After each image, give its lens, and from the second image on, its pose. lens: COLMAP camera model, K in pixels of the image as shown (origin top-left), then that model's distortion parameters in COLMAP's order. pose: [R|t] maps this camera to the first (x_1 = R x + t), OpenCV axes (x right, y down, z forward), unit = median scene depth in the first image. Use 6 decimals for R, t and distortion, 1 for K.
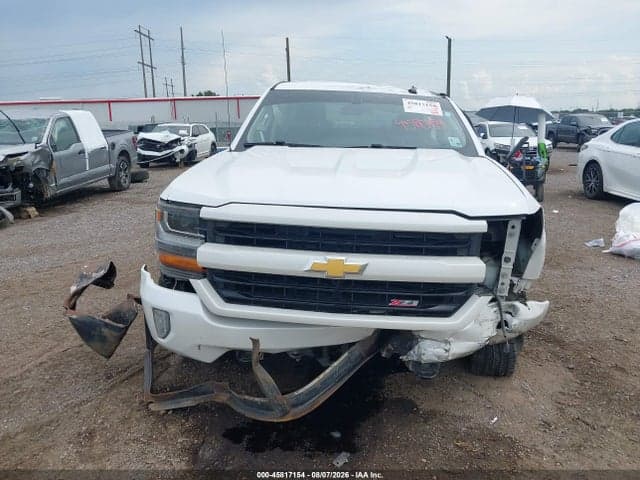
lens RADIAL K [[493.0, 0, 315.6], [0, 493.0, 244.0], [0, 0, 1]] dist [0.094632, -0.149673]
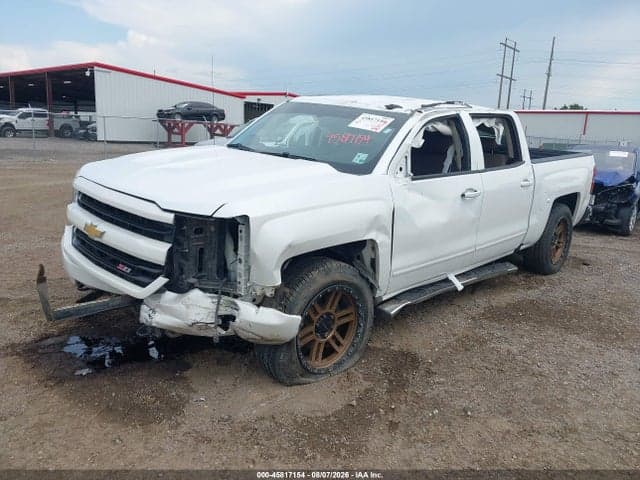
lens RADIAL K [[493.0, 0, 315.6], [0, 493.0, 244.0], [0, 0, 1]] dist [0.094632, -0.149673]
pose [[0.783356, 0.191260, -0.591416, 0.745019], [-0.204260, 0.977850, 0.045679, -0.056979], [0.587053, 0.085019, 0.805072, 0.147128]]
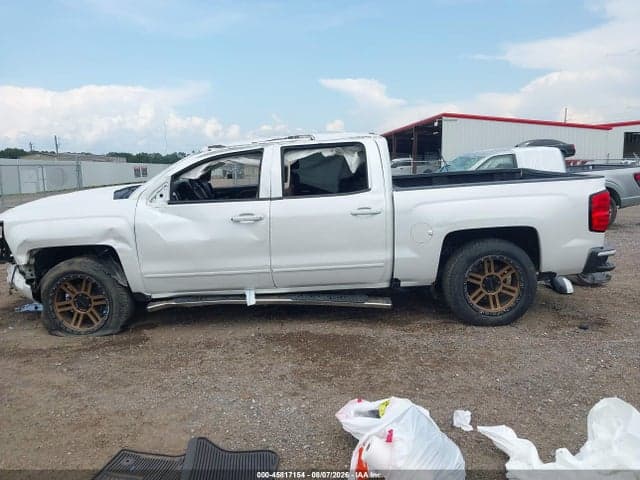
lens RADIAL K [[500.9, 0, 320.0], [0, 500.9, 240.0], [0, 0, 1]] dist [0.047026, -0.071565]
pose [[0.146120, 0.161207, -0.976044, 1.535450], [-0.221269, 0.966963, 0.126582, -0.313302], [0.964204, 0.197472, 0.176962, 1.126729]]
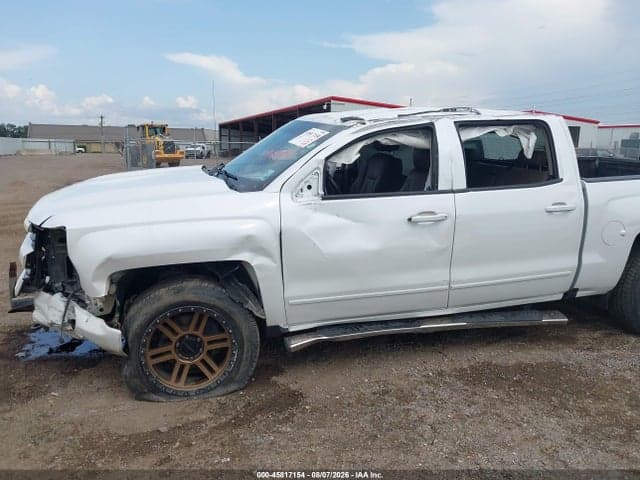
lens RADIAL K [[500.9, 0, 320.0], [0, 500.9, 240.0], [0, 0, 1]] dist [0.047026, -0.071565]
pose [[0.412083, 0.189729, -0.891174, 1.062460], [-0.235571, 0.967010, 0.096945, -0.180648], [0.880167, 0.169985, 0.443183, 0.622959]]
